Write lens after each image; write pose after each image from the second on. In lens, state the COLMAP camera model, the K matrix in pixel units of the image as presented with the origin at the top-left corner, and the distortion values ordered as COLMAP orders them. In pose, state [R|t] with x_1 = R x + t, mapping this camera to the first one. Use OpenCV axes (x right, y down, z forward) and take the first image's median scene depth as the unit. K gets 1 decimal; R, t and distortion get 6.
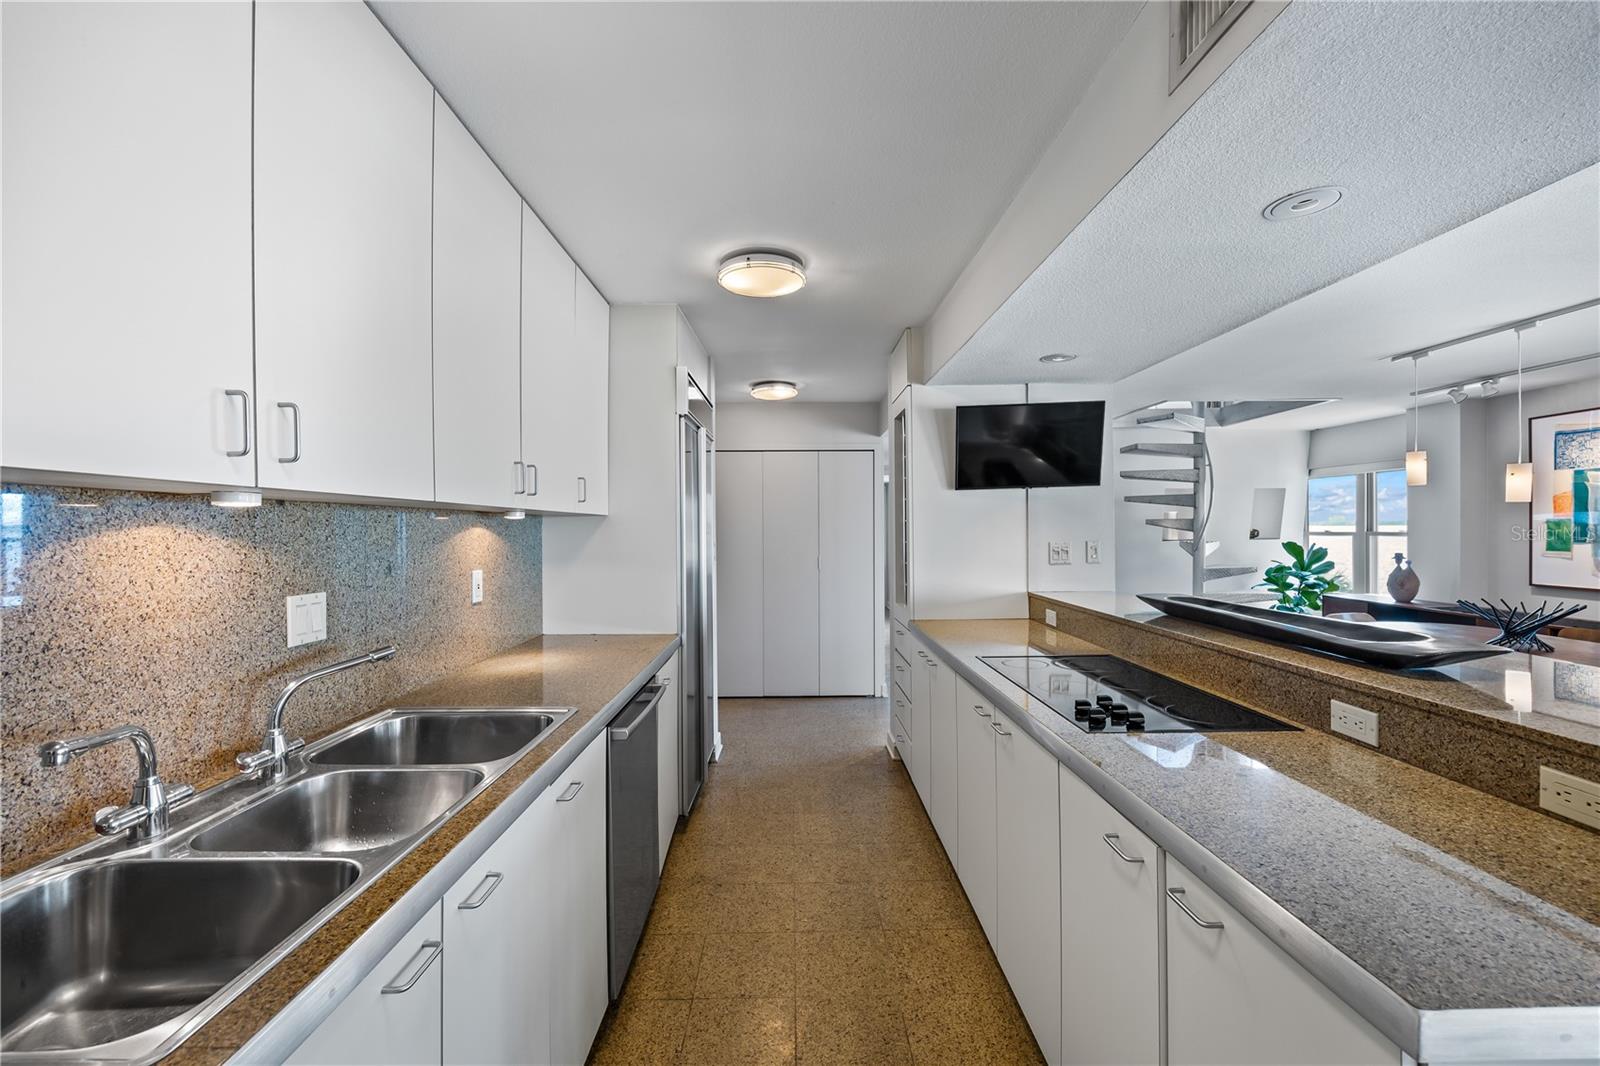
lens RADIAL K [[640.9, 0, 794.8], [0, 640.9, 530.0], [0, 0, 1]] dist [-0.003939, 0.000593]
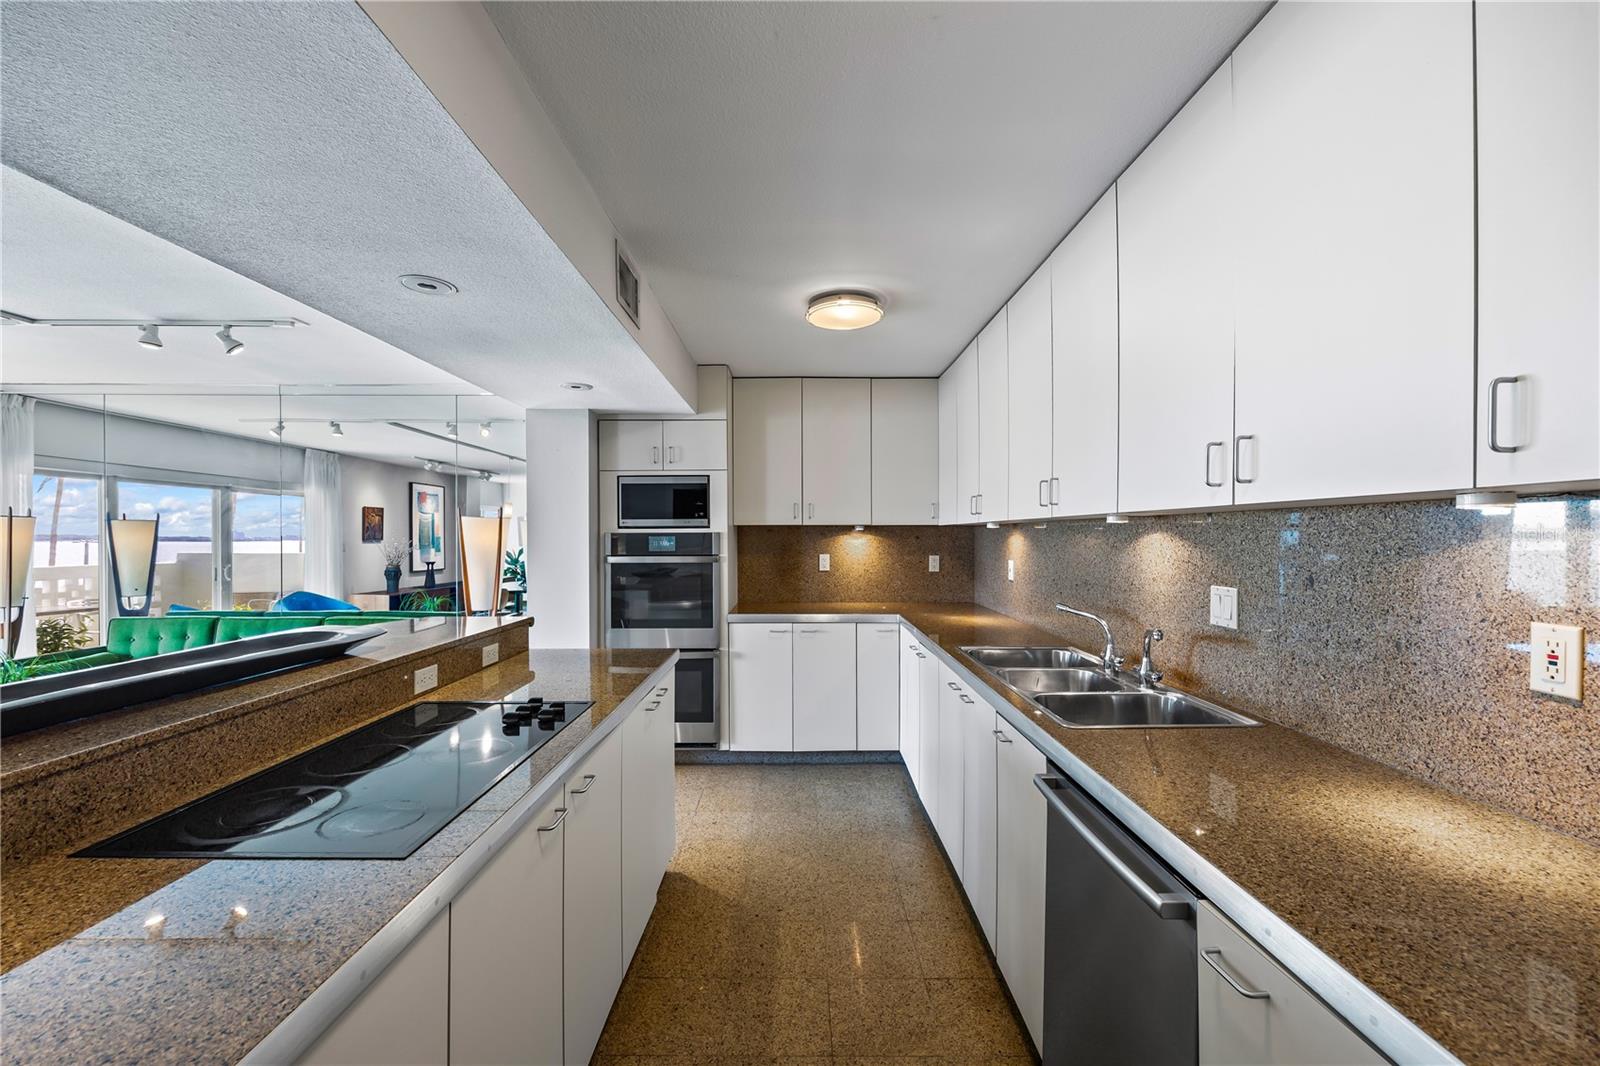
lens RADIAL K [[640.9, 0, 799.7], [0, 640.9, 544.1], [0, 0, 1]] dist [-0.003939, 0.000593]
pose [[-0.999966, 0.007502, 0.003512, 0.024625], [0.007549, 0.999882, 0.013400, -0.002513], [-0.003411, 0.013426, -0.999904, 1.069646]]
